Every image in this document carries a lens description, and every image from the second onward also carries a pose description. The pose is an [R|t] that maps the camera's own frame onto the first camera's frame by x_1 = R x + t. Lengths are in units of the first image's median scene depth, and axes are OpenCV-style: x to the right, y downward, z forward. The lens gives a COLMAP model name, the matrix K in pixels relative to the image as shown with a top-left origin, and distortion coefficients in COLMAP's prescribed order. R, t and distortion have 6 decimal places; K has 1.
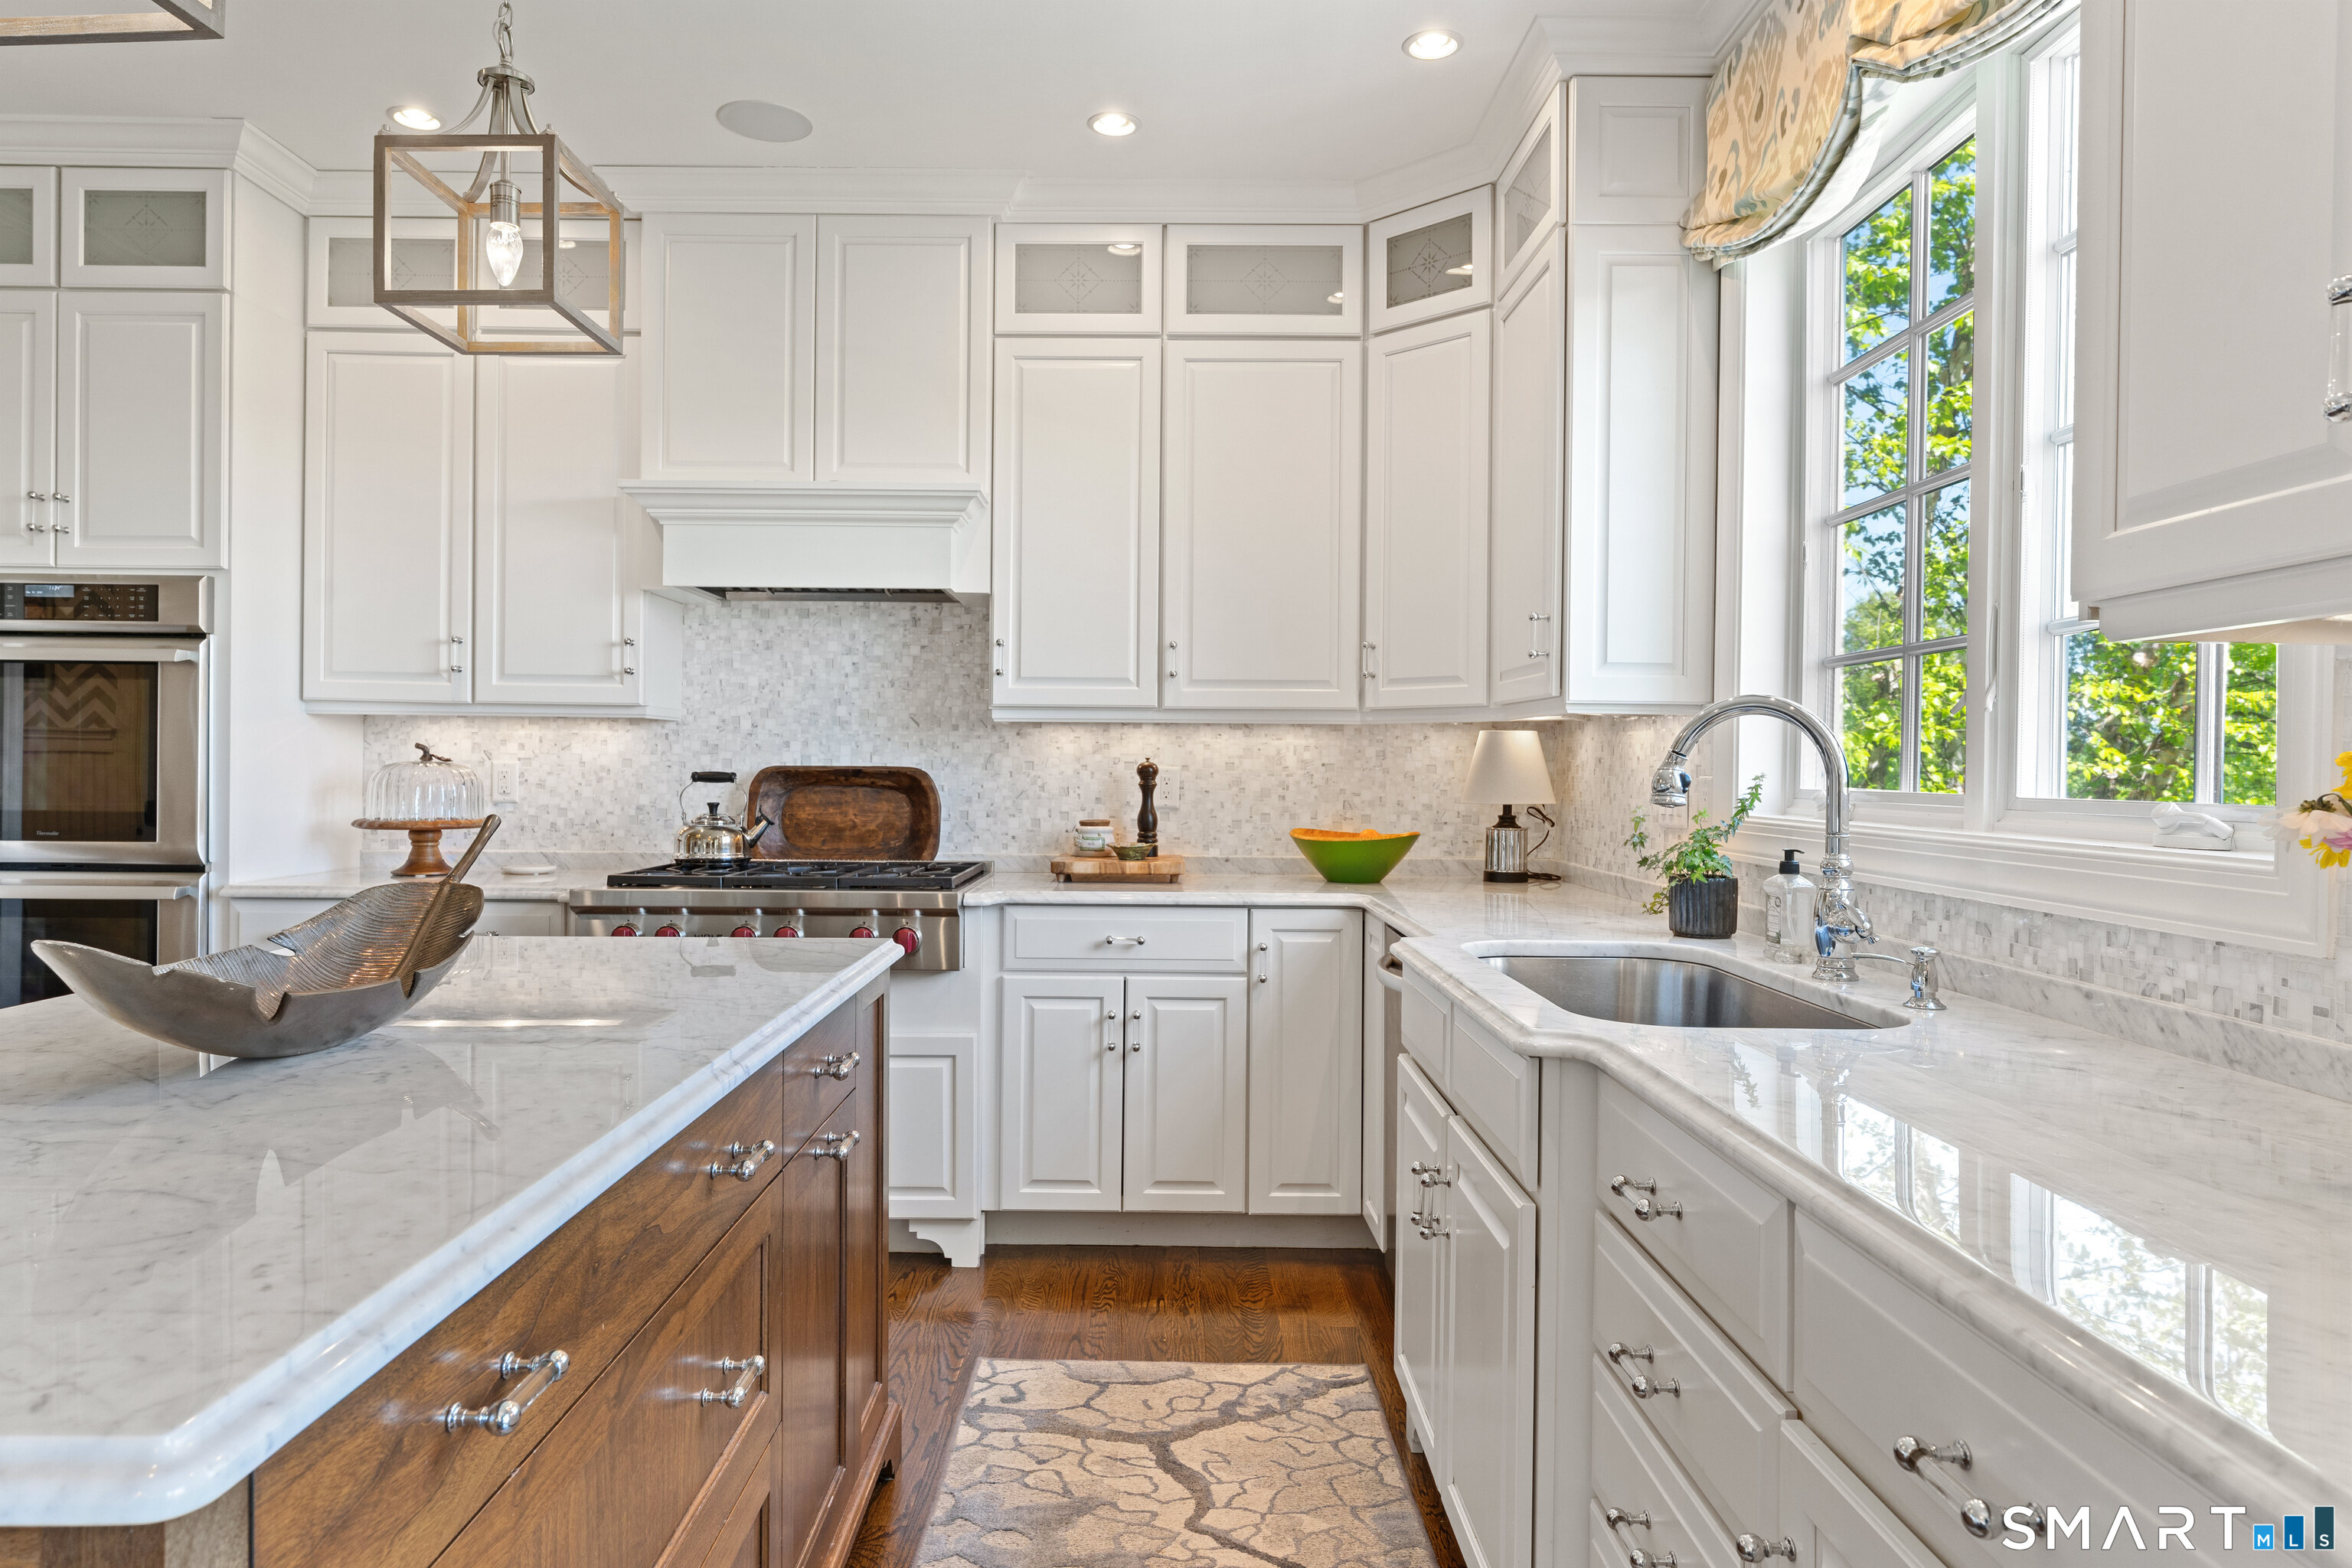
lens RADIAL K [[1454.4, 0, 1171.5], [0, 1454.4, 777.7], [0, 0, 1]] dist [-0.005154, 0.001118]
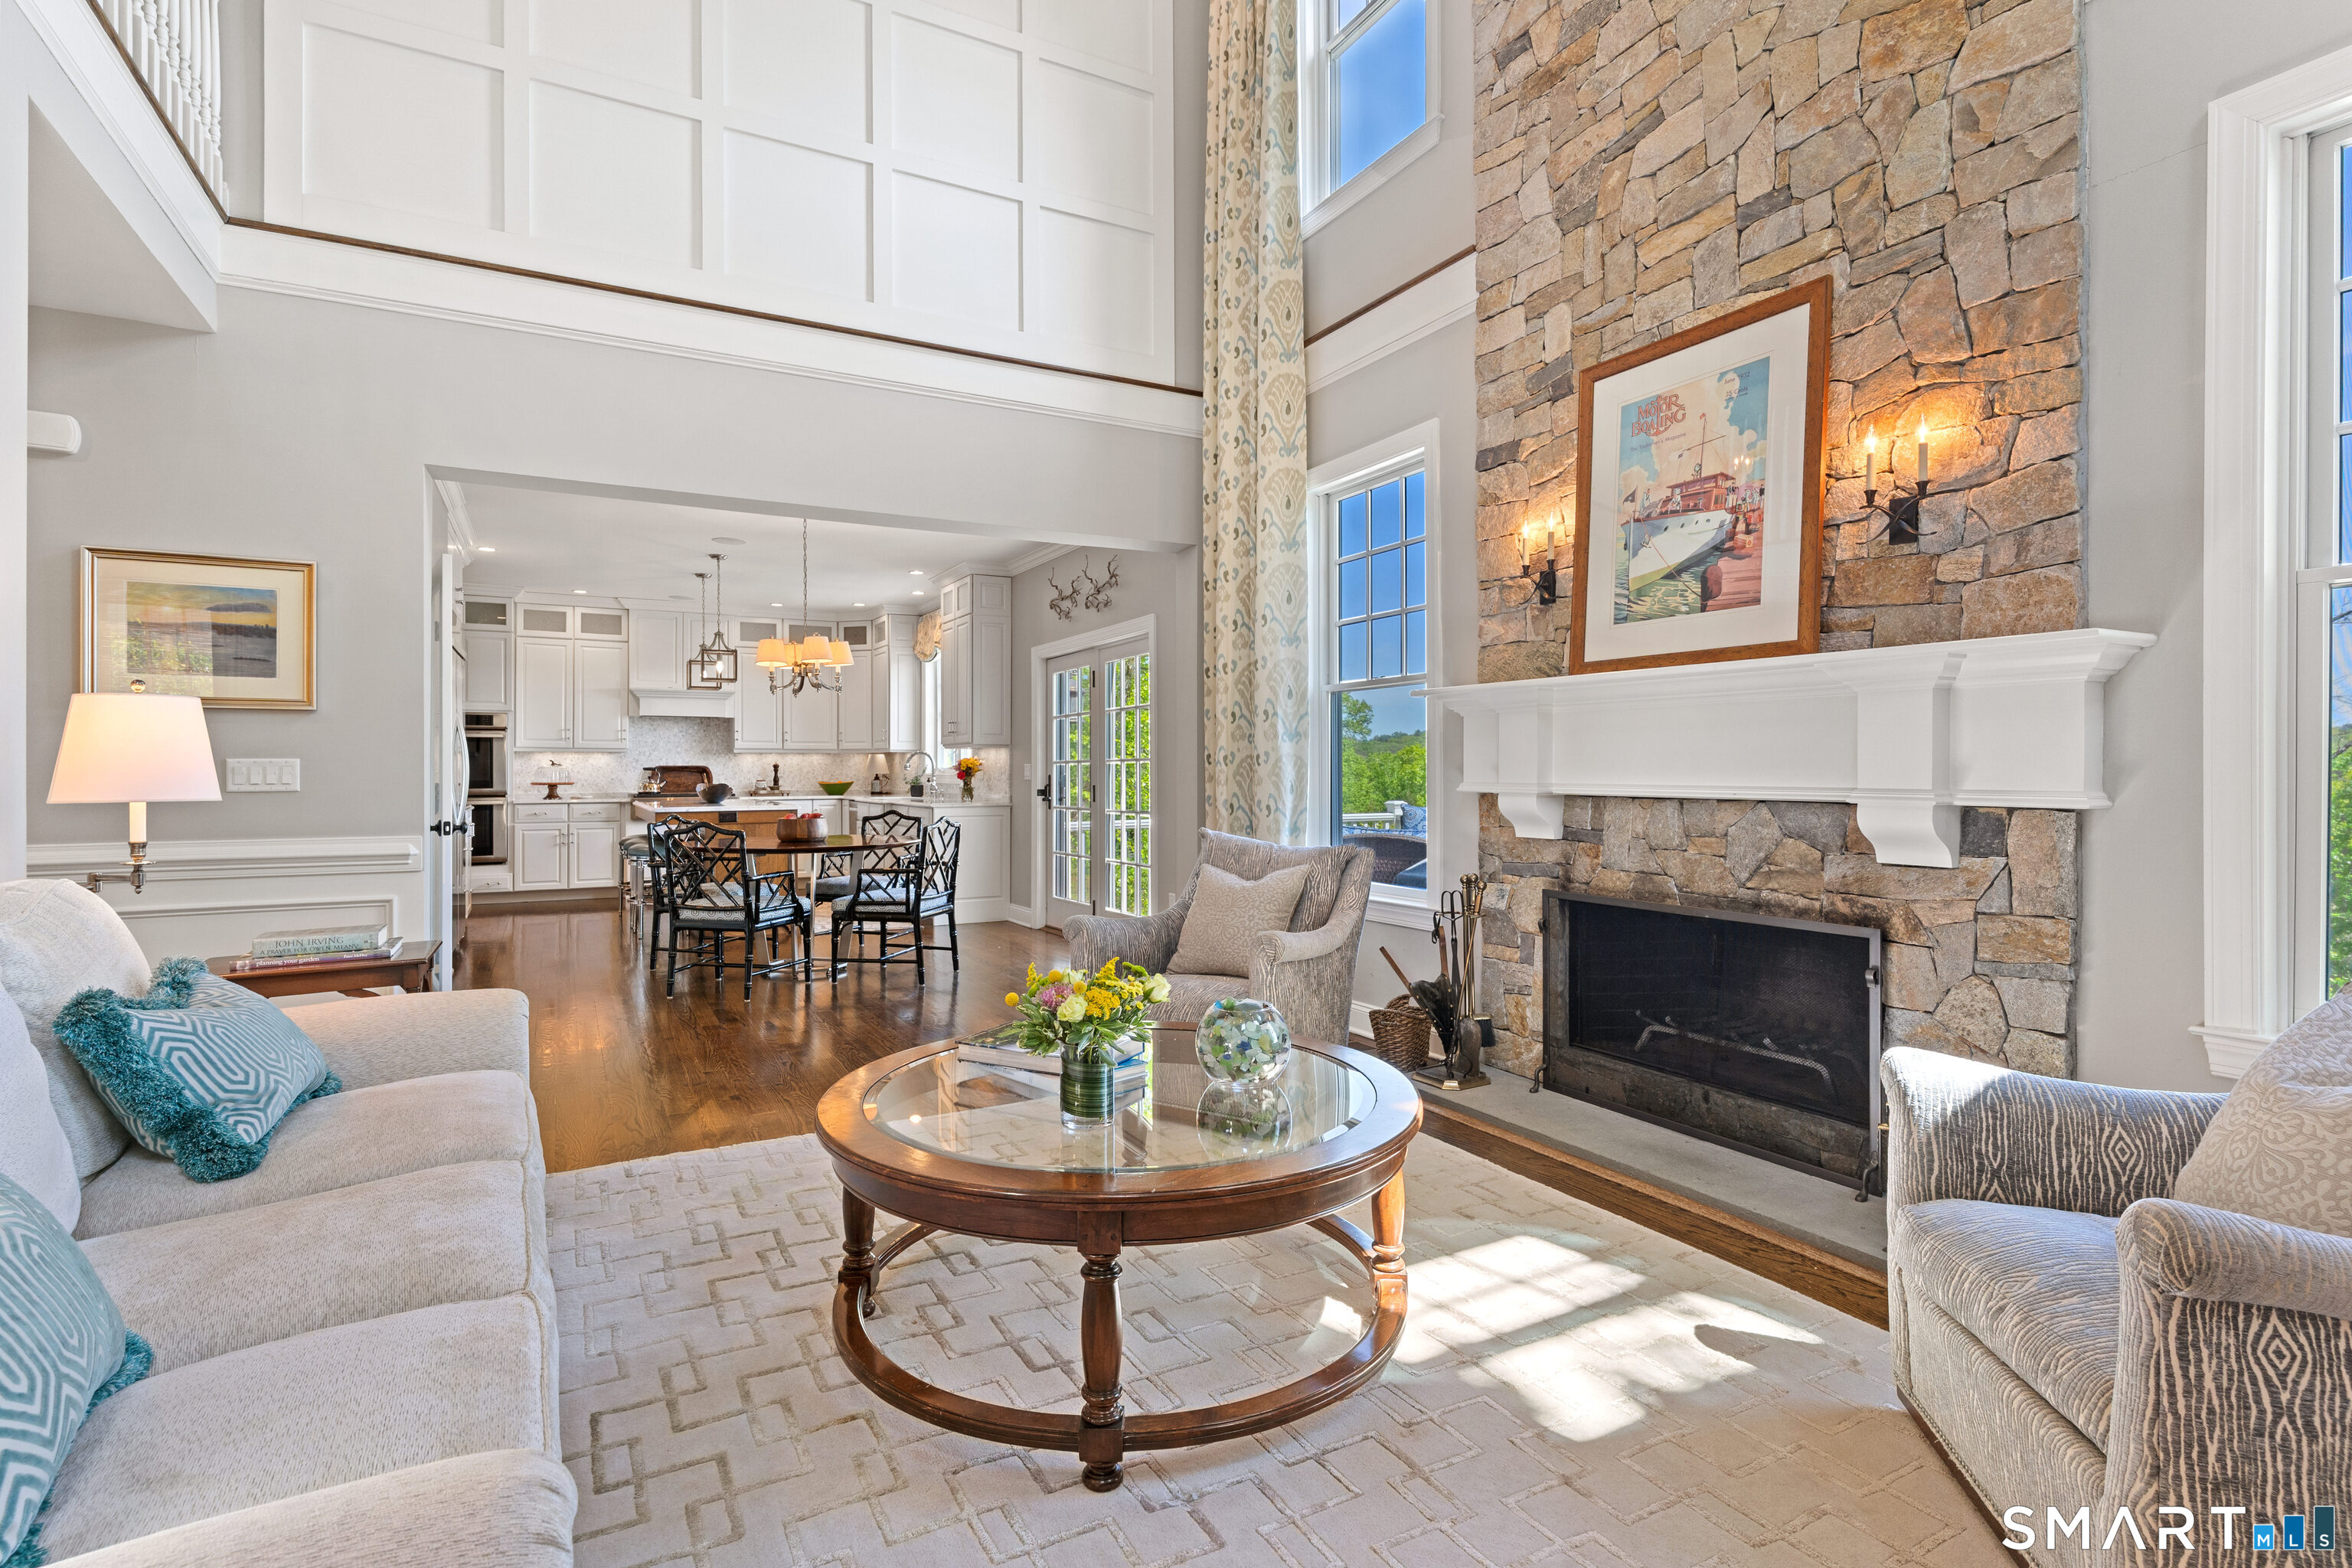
lens RADIAL K [[1135.1, 0, 1171.5], [0, 1135.1, 774.8], [0, 0, 1]] dist [0.002541, -0.000173]
pose [[0.880673, -0.012652, 0.473556, -0.529247], [0.013383, 0.999909, 0.001825, 0.027020], [-0.473536, 0.004730, 0.880762, -2.111763]]
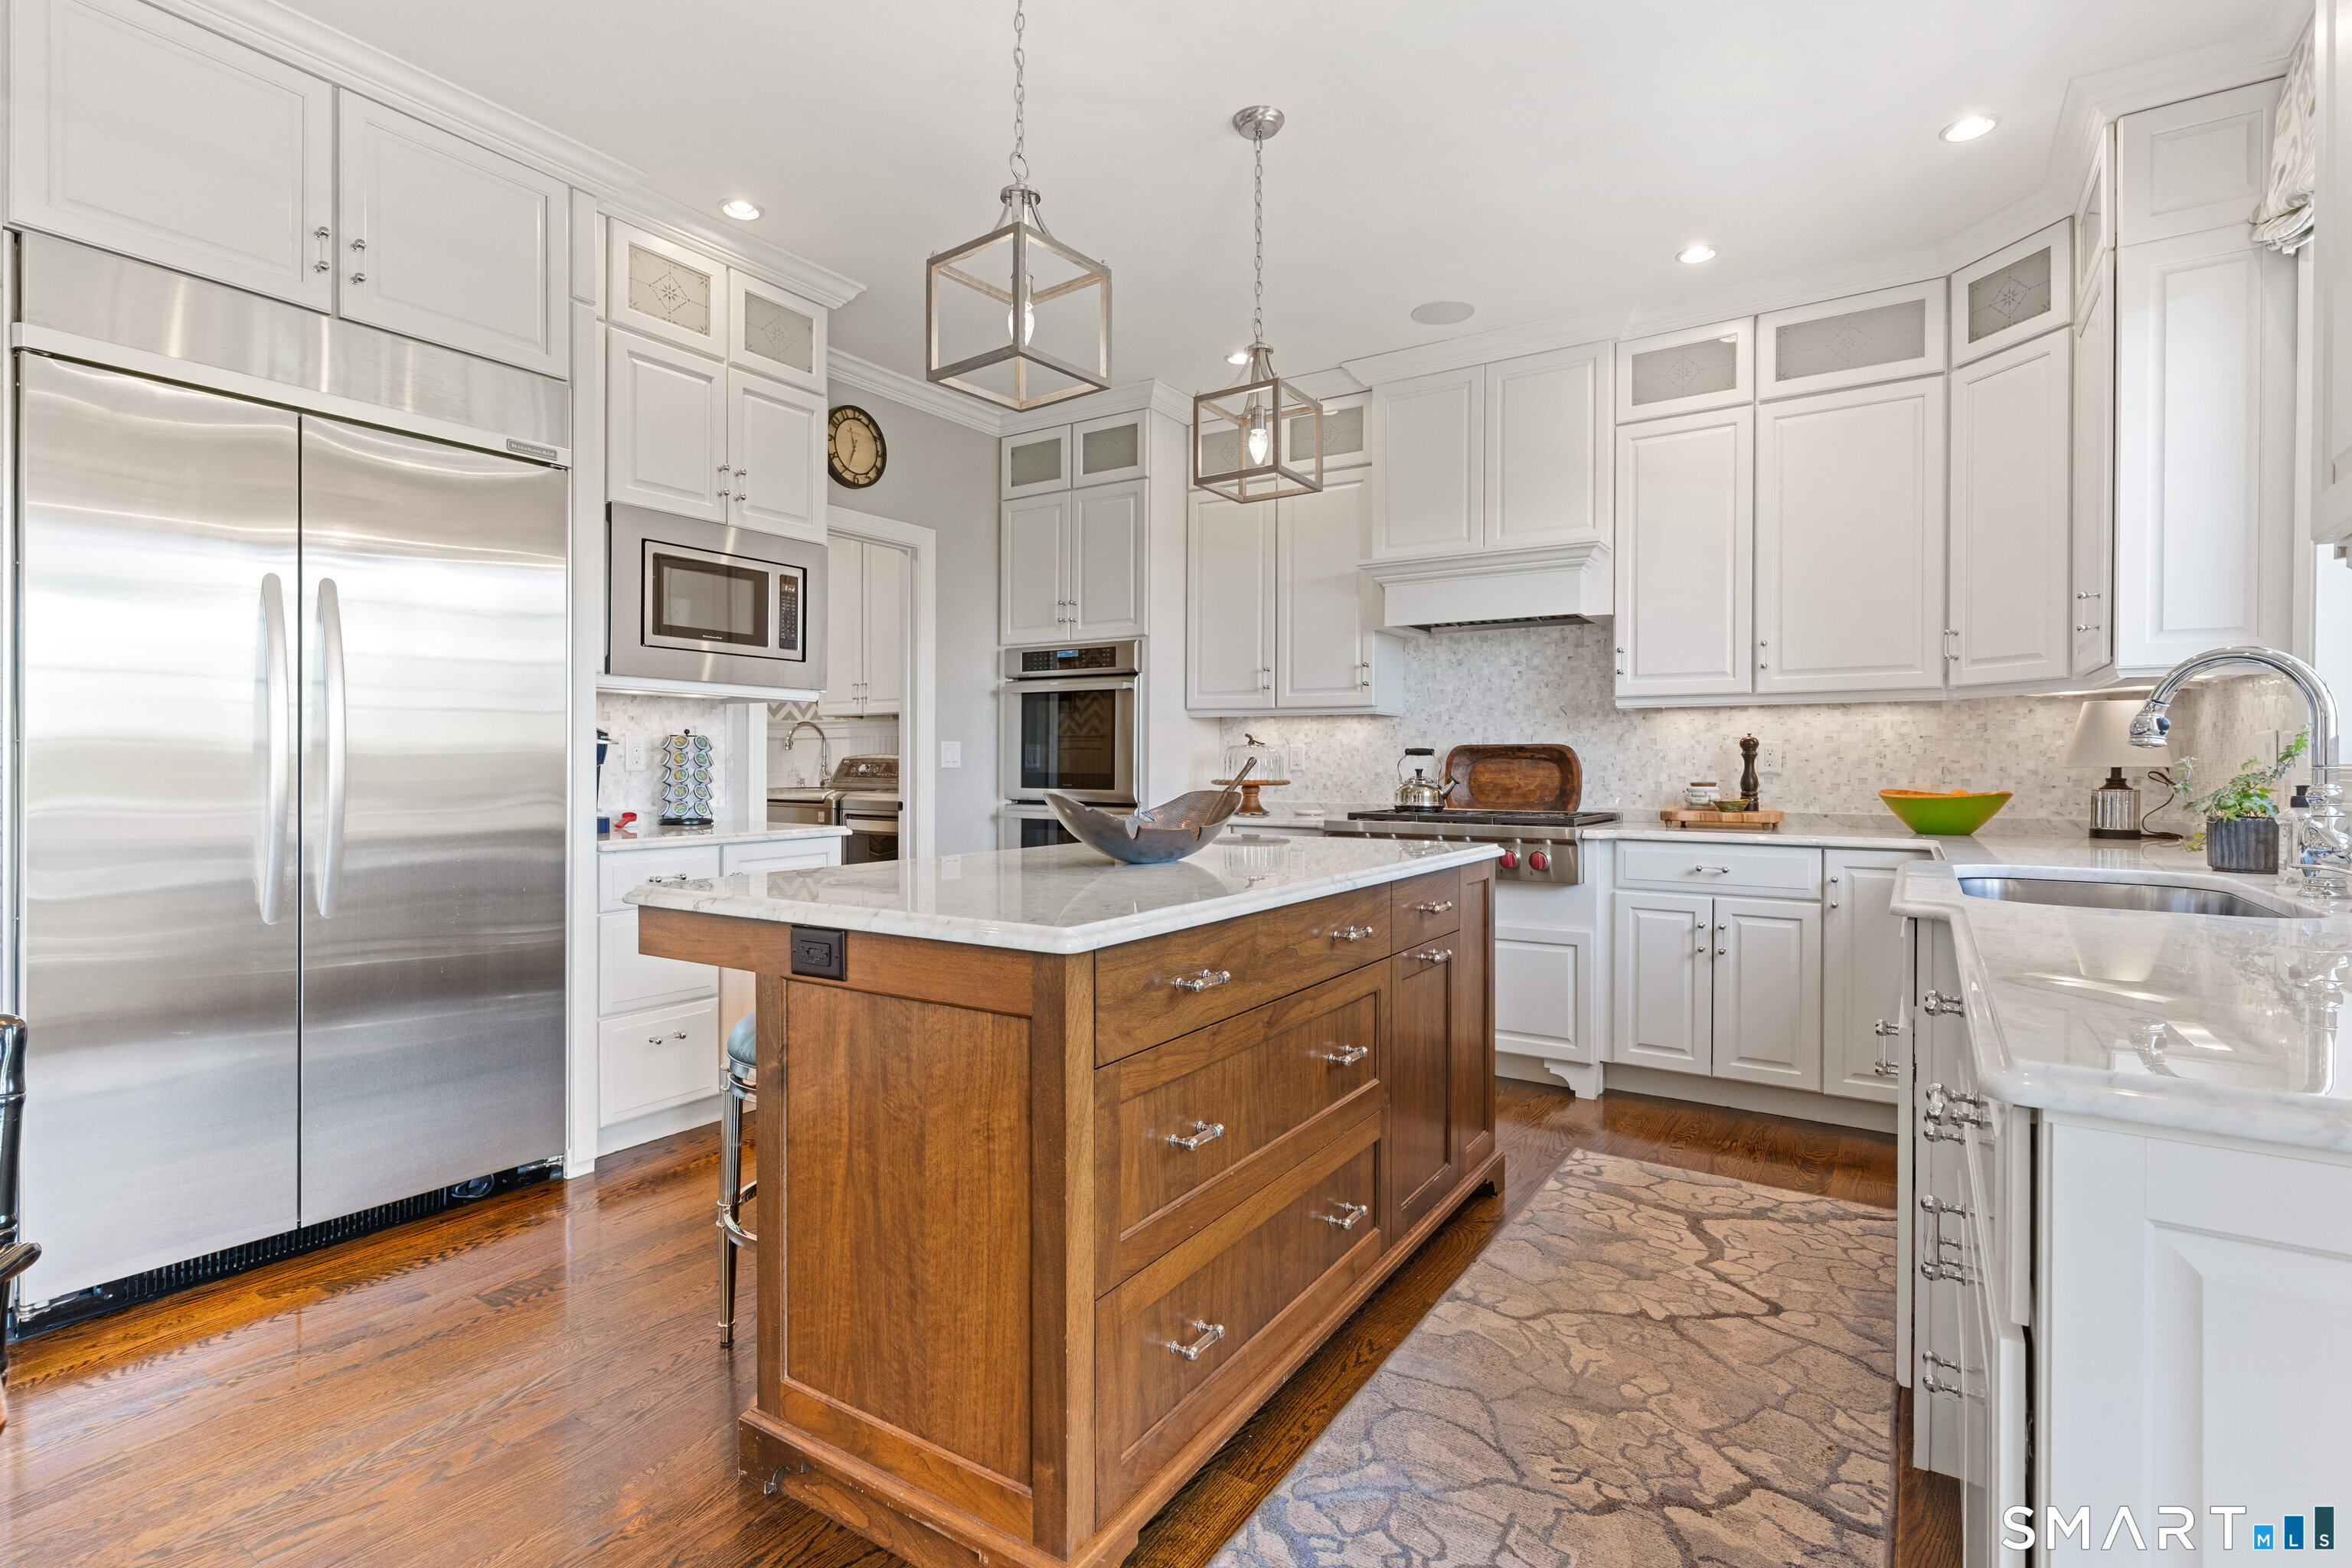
lens RADIAL K [[1135.1, 0, 1152.4], [0, 1135.1, 767.2], [0, 0, 1]] dist [0.002541, -0.000173]
pose [[0.827720, -0.005083, -0.561119, 0.118874], [0.000038, 0.999959, -0.009002, 0.027158], [0.561142, 0.007430, 0.827686, -0.127707]]
